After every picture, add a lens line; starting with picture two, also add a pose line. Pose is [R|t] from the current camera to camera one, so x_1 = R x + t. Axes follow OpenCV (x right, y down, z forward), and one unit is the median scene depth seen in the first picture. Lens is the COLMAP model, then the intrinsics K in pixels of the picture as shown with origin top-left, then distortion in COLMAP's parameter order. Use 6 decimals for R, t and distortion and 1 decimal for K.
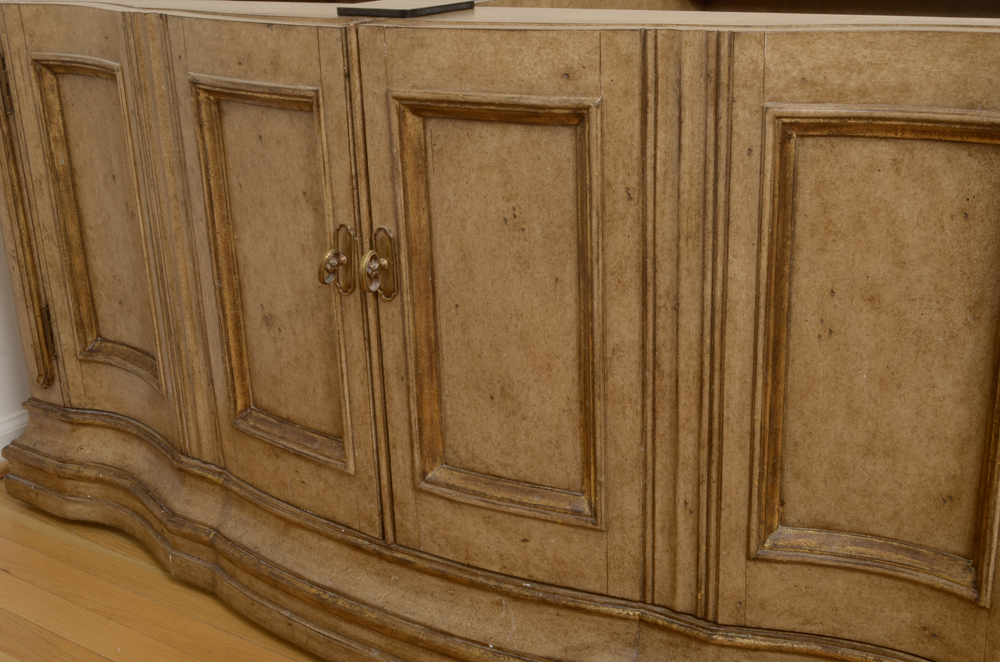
lens RADIAL K [[1254.0, 0, 499.6], [0, 1254.0, 339.1], [0, 0, 1]] dist [-0.003702, 0.000000]
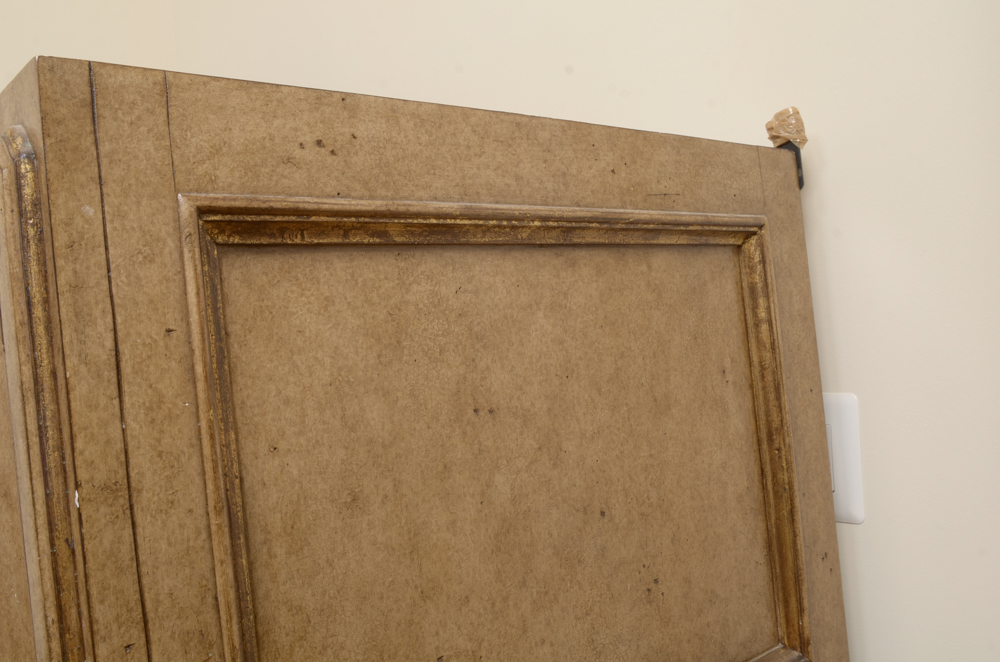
lens RADIAL K [[934.4, 0, 497.1], [0, 934.4, 341.2], [0, 0, 1]] dist [-0.053550, 0.000000]
pose [[0.969298, -0.072450, -0.234974, 0.599505], [-0.011932, 0.940623, -0.339243, 0.058124], [0.245600, 0.331631, 0.910880, 0.396435]]
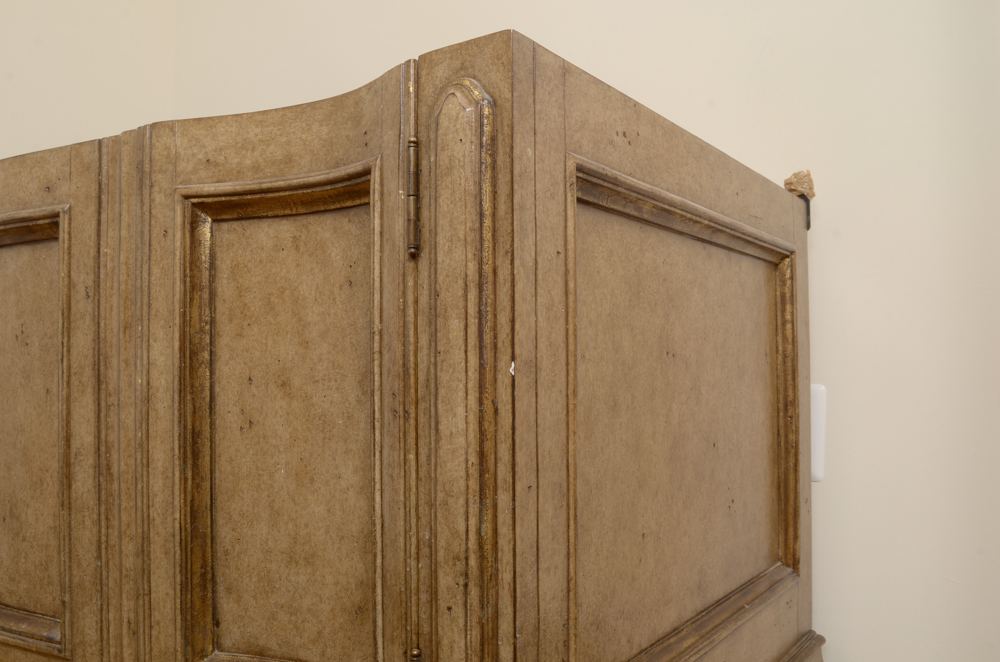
lens RADIAL K [[822.6, 0, 495.7], [0, 822.6, 337.0], [0, 0, 1]] dist [-0.083682, 0.043519]
pose [[0.999502, 0.027601, -0.015325, 0.371180], [-0.031323, 0.927567, -0.372341, 0.129029], [0.003938, 0.372636, 0.927969, 0.320967]]
